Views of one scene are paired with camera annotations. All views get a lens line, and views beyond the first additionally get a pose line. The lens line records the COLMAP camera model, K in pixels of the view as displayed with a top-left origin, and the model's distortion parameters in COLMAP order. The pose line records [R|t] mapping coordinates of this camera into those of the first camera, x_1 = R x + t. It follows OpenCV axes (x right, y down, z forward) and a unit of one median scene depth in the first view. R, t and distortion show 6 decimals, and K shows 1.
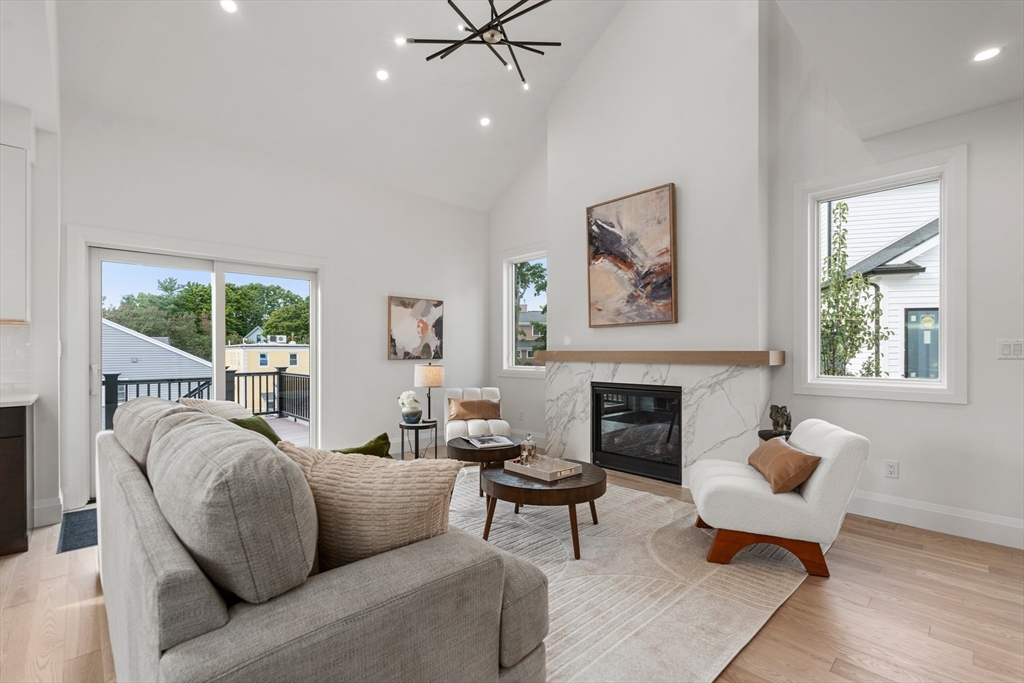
lens RADIAL K [[450.6, 0, 511.3], [0, 450.6, 350.0], [0, 0, 1]] dist [-0.001803, 0.000223]
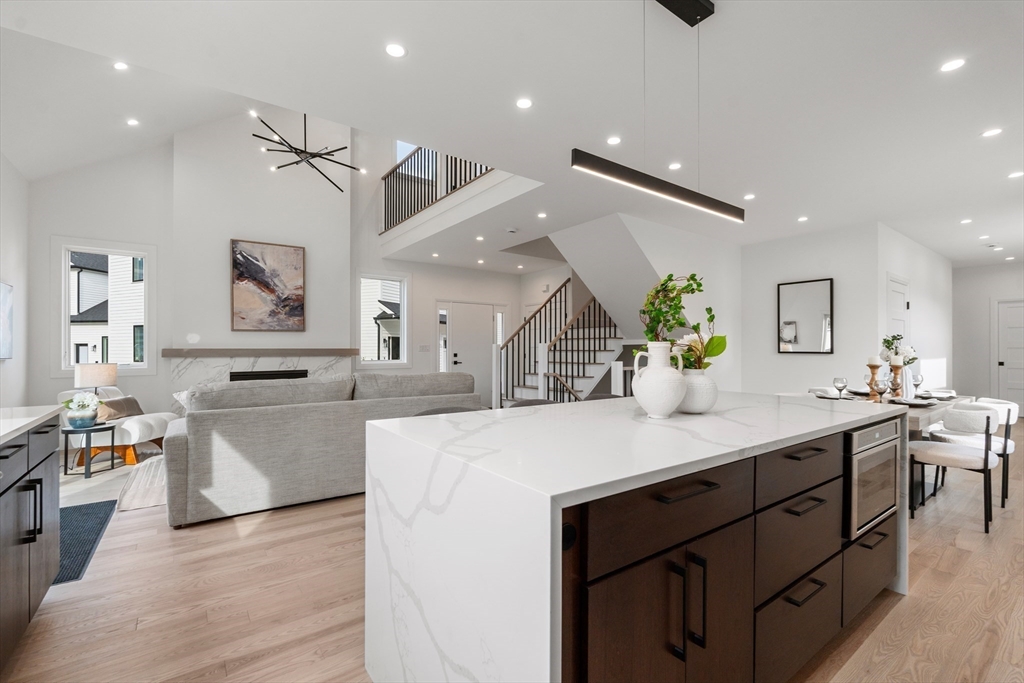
lens RADIAL K [[450.6, 0, 511.2], [0, 450.6, 346.3], [0, 0, 1]] dist [-0.001803, 0.000223]
pose [[0.134089, 0.006694, 0.990947, -1.060985], [-0.000773, 0.999978, -0.006650, 0.003750], [-0.990969, 0.000126, 0.134091, 0.020388]]
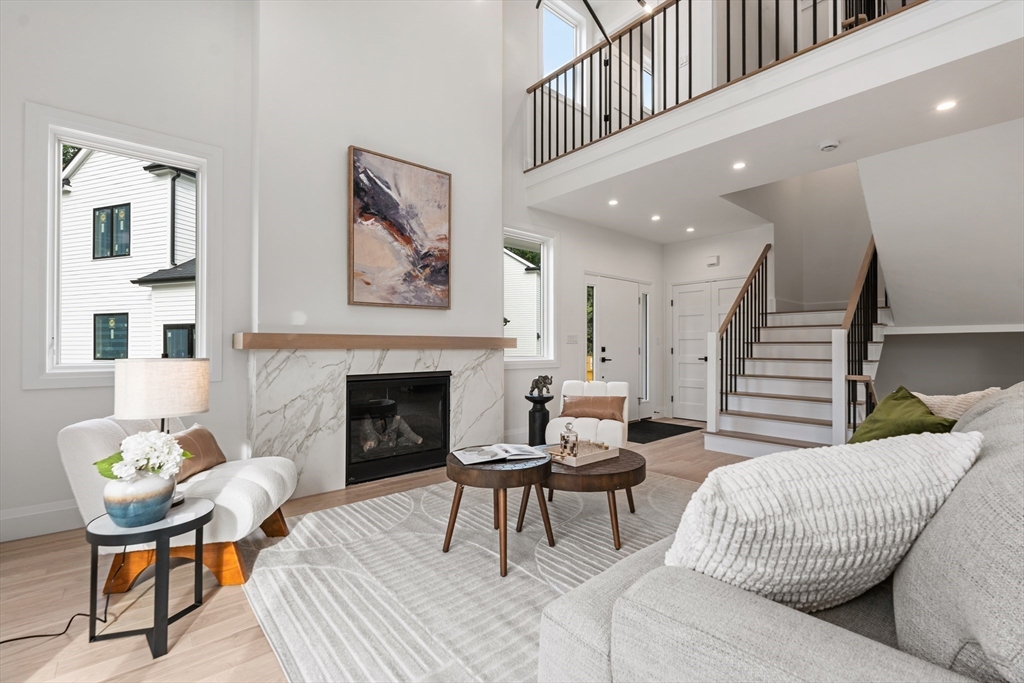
lens RADIAL K [[450.6, 0, 509.0], [0, 450.6, 341.8], [0, 0, 1]] dist [-0.001803, 0.000223]
pose [[0.052878, 0.013111, 0.998515, -0.595485], [-0.002566, 0.999912, -0.012994, 0.024287], [-0.998598, -0.001875, 0.052907, 0.725426]]
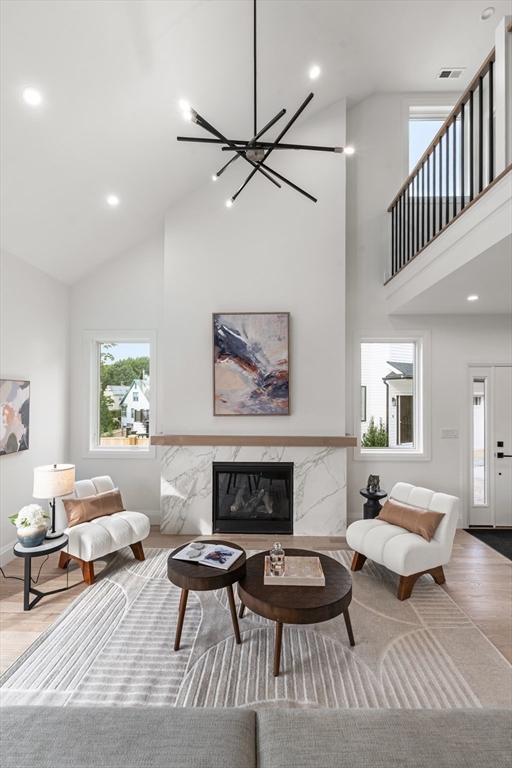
lens RADIAL K [[338.0, 0, 258.3], [0, 338.0, 391.3], [0, 0, 1]] dist [-0.001803, 0.000223]
pose [[0.710378, 0.010260, 0.703746, -0.377502], [-0.005313, 0.999943, -0.009215, -0.110860], [-0.703801, 0.002807, 0.710392, 0.310312]]
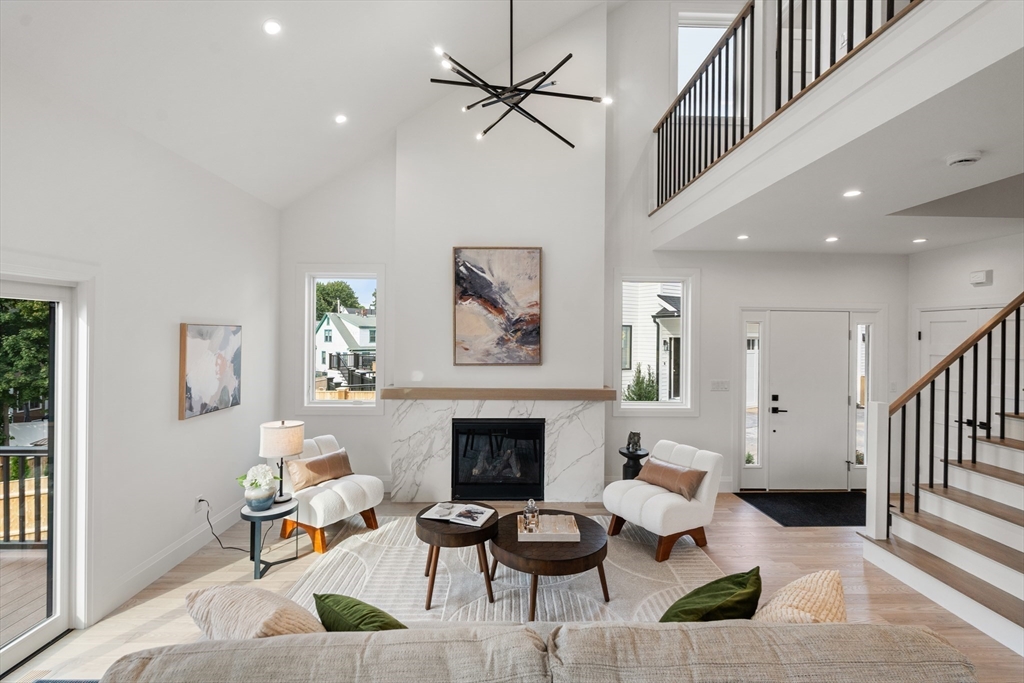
lens RADIAL K [[450.6, 0, 514.9], [0, 450.6, 332.0], [0, 0, 1]] dist [-0.001803, 0.000223]
pose [[0.673998, 0.008545, 0.738684, -0.505207], [-0.010825, 0.999940, -0.001691, -0.130627], [-0.738654, -0.006856, 0.674050, 0.225697]]
